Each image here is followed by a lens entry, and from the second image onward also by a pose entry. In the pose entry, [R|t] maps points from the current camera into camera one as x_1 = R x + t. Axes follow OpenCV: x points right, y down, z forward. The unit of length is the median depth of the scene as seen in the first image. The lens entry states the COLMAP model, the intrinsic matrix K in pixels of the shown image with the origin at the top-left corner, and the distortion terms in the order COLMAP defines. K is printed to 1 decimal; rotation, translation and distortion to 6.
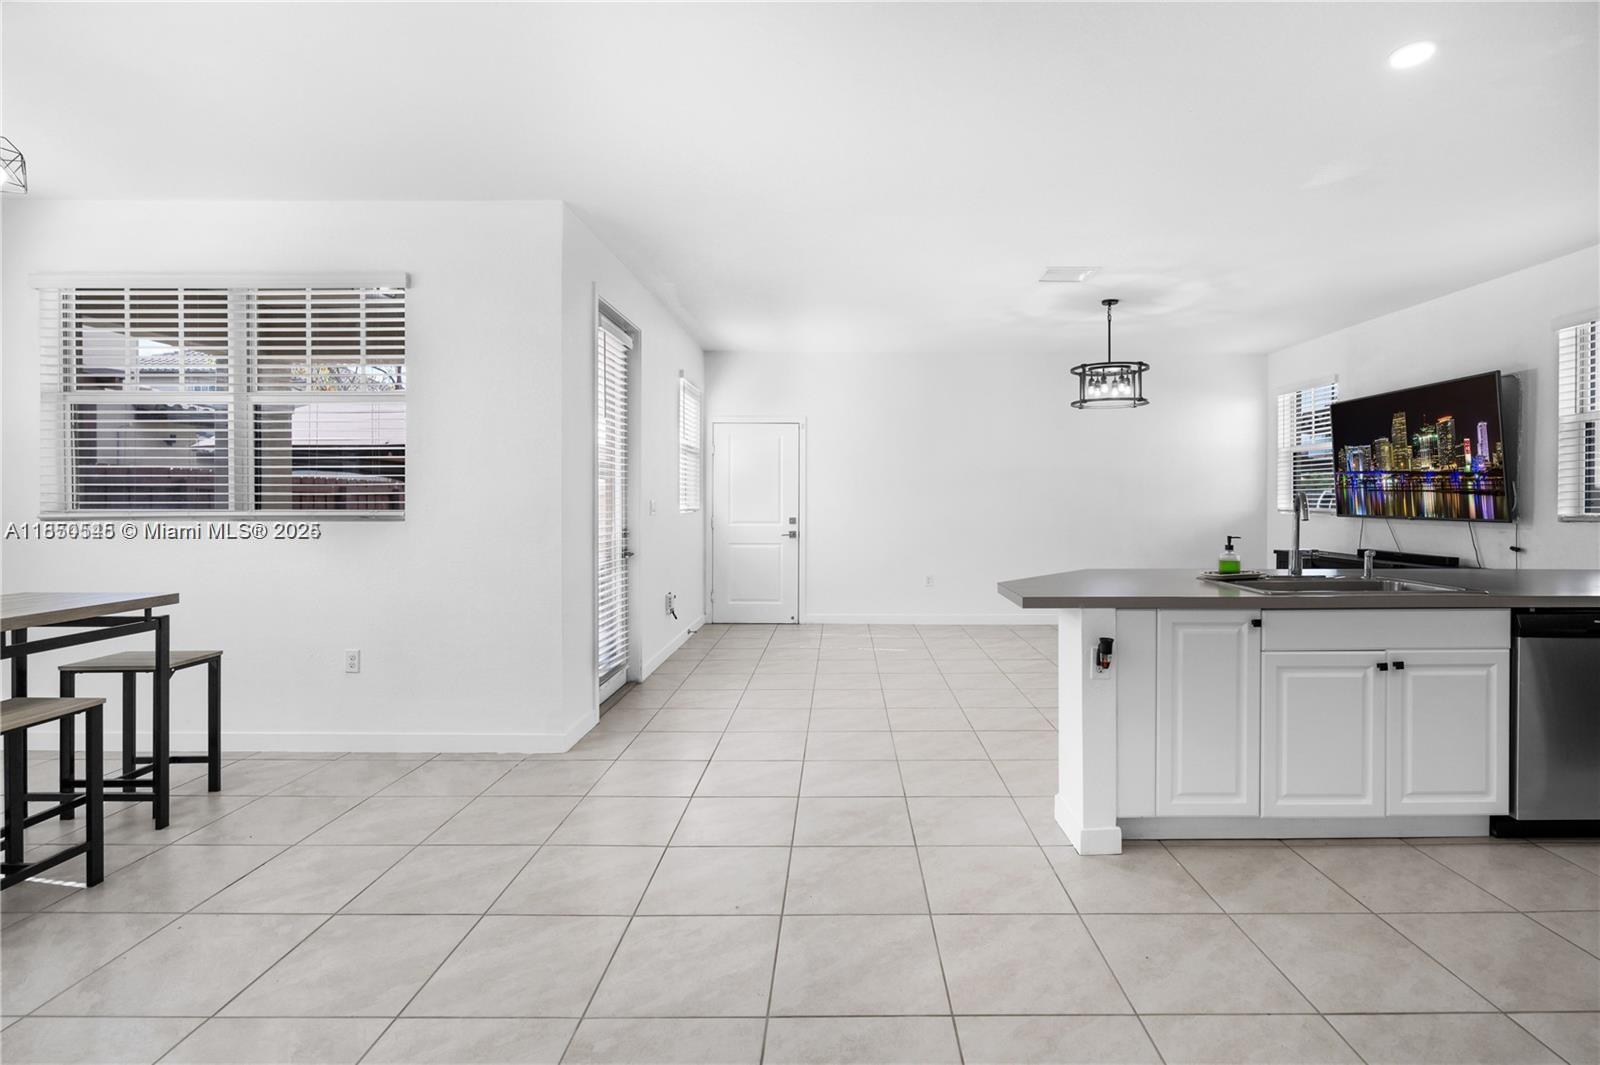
lens RADIAL K [[763.3, 0, 824.7], [0, 763.3, 501.8], [0, 0, 1]] dist [-0.002334, 0.001922]
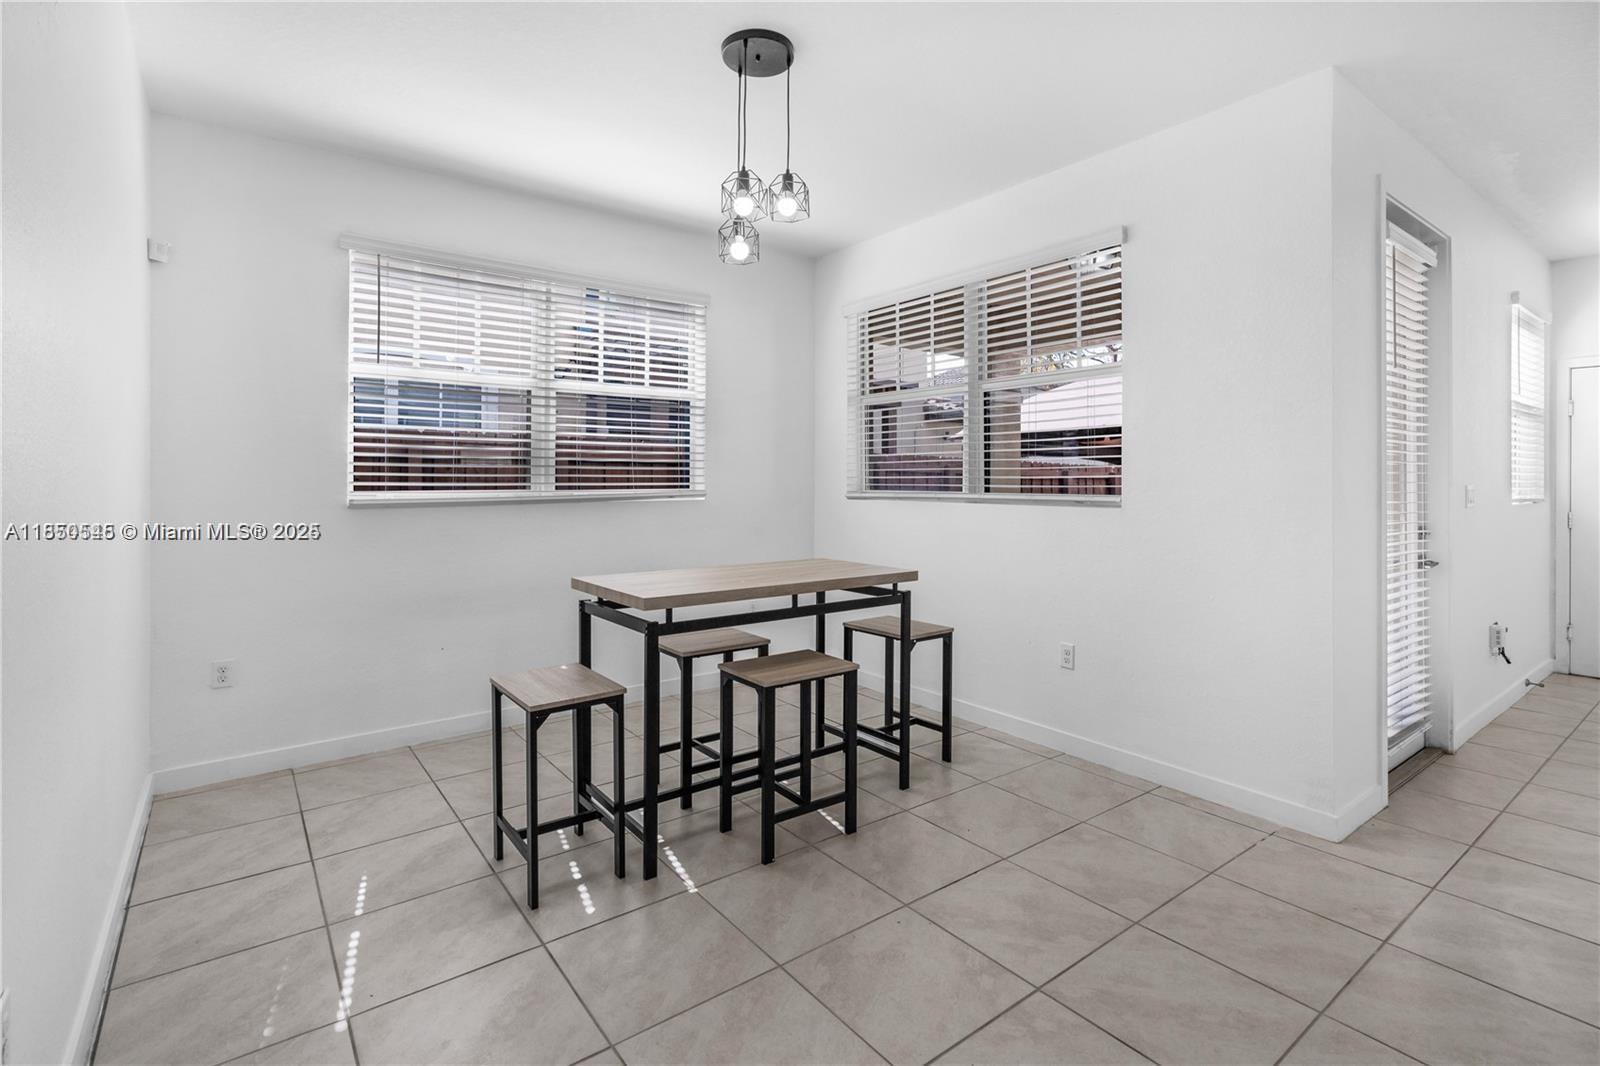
lens RADIAL K [[727.7, 0, 803.4], [0, 727.7, 474.0], [0, 0, 1]] dist [-0.002473, 0.000433]
pose [[0.609224, -0.004322, -0.792987, -0.107298], [-0.007319, 0.999912, -0.011073, -0.001707], [0.792965, 0.012550, 0.609138, 0.195542]]
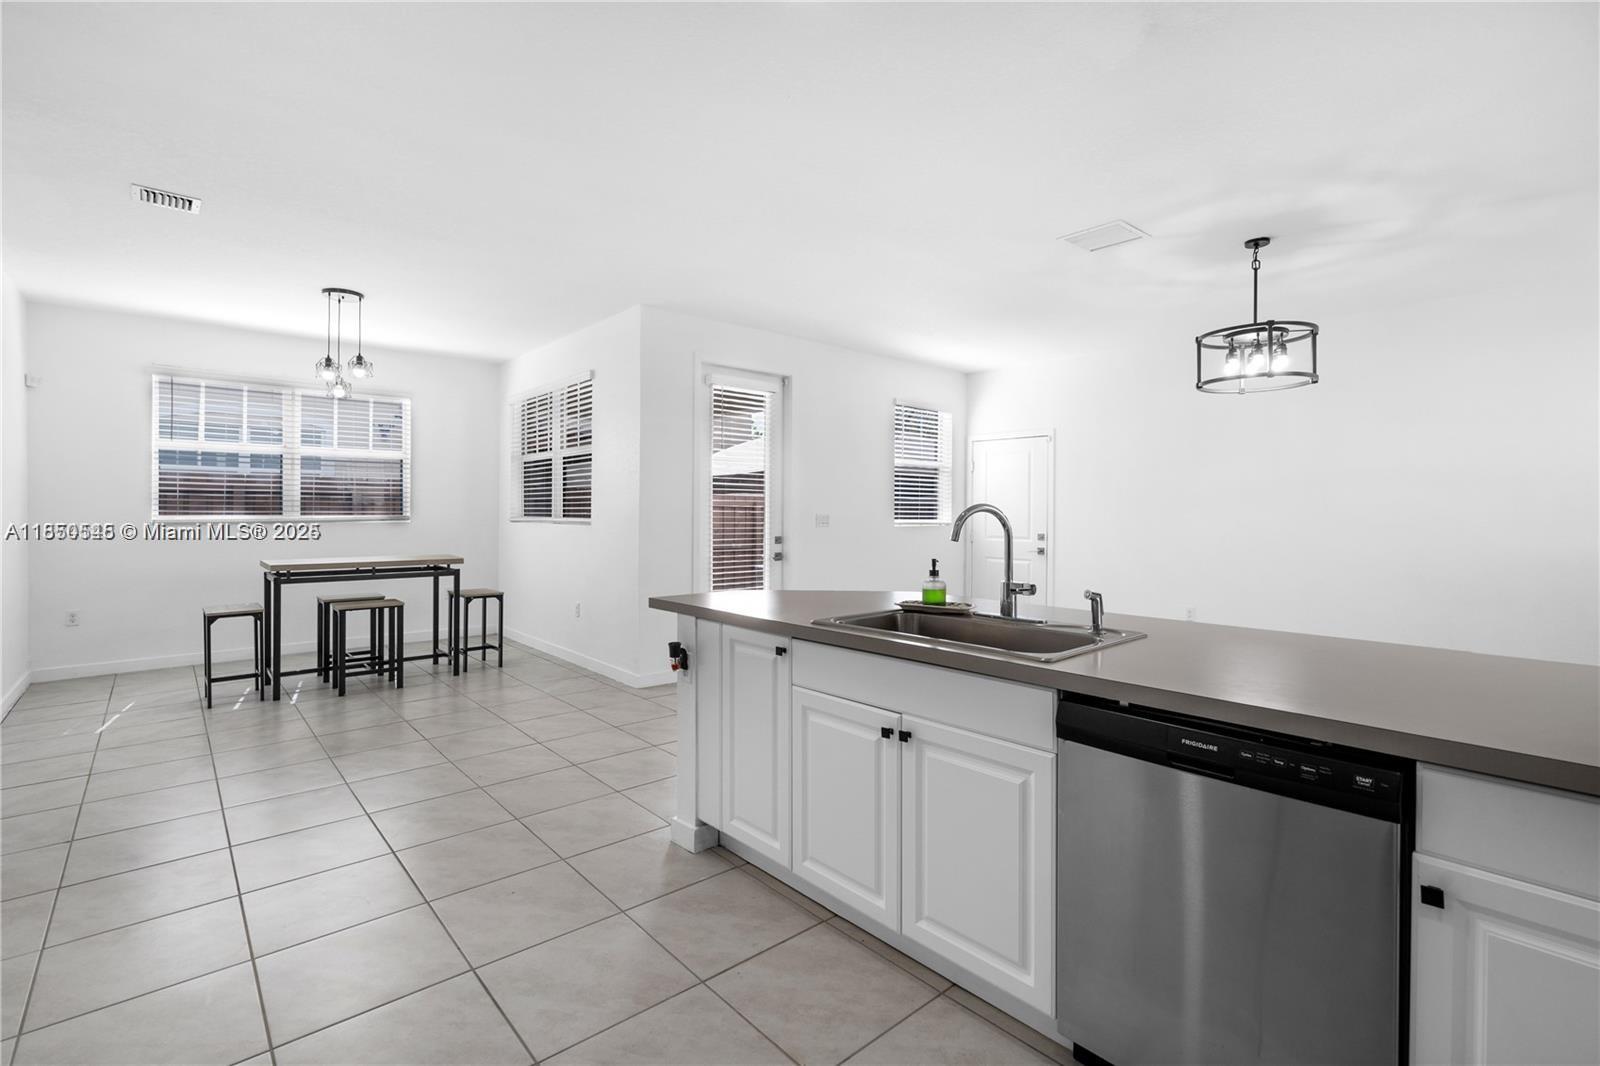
lens RADIAL K [[727.7, 0, 796.4], [0, 727.7, 509.8], [0, 0, 1]] dist [-0.002473, 0.000433]
pose [[0.653180, 0.001642, -0.757201, 0.875824], [-0.009763, 0.999933, -0.006253, -0.001726], [0.757140, 0.011477, 0.653152, 0.322373]]
